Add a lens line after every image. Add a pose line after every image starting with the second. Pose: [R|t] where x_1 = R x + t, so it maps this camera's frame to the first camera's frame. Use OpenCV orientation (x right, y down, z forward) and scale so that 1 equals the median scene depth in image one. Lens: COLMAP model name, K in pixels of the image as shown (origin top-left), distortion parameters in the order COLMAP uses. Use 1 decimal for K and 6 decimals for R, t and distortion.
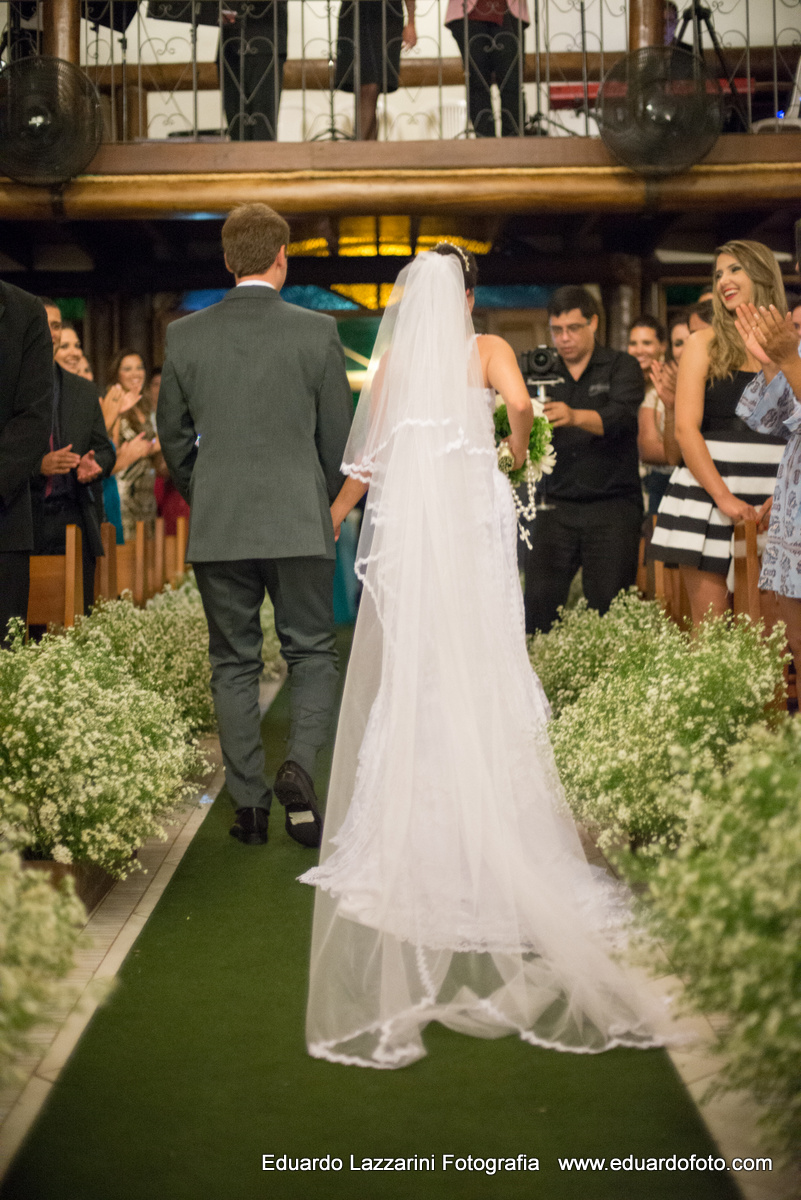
lens RADIAL K [[969.1, 0, 400.5], [0, 969.1, 600.0], [0, 0, 1]] dist [-0.012223, 0.000925]
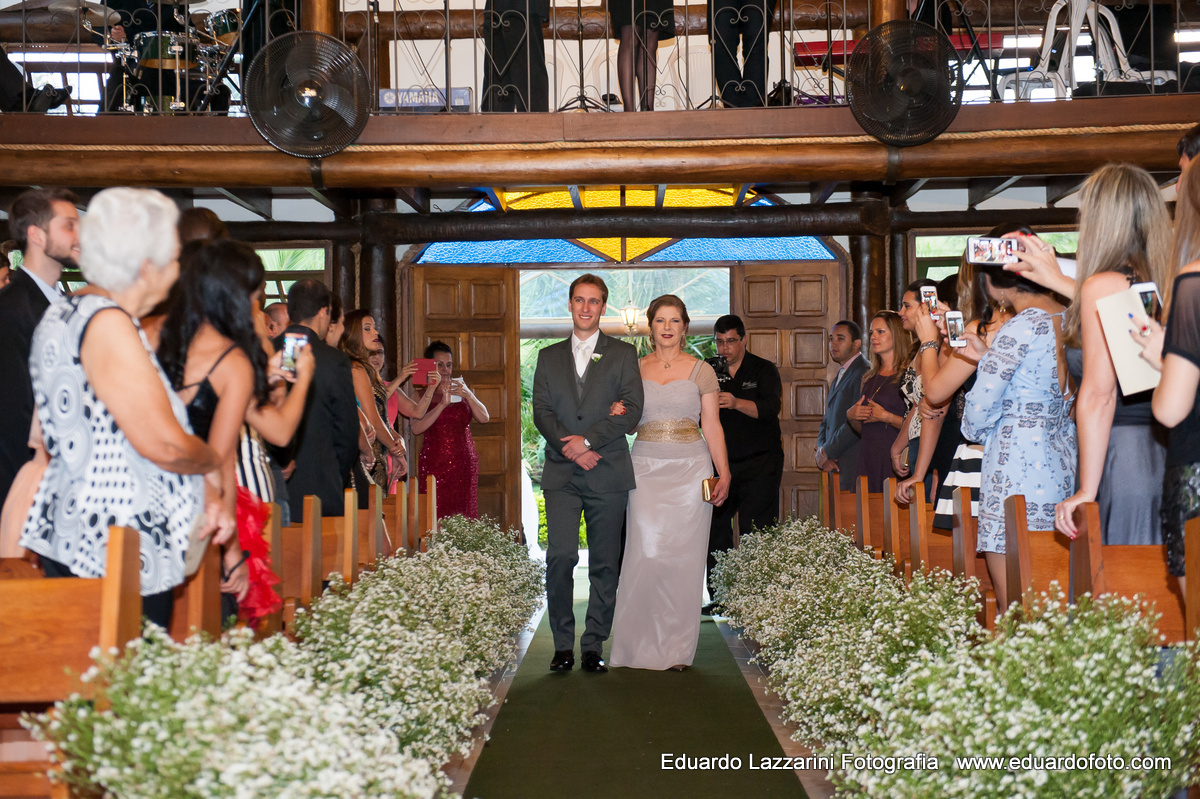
lens RADIAL K [[1701.2, 0, 600.0], [0, 1701.2, 399.5], [0, 0, 1]] dist [0.169969, 0.009990]
pose [[0.999999, 0.001390, -0.000105, -0.073218], [-0.001394, 0.995702, -0.092605, 0.001009], [-0.000024, 0.092605, 0.995703, -1.129190]]
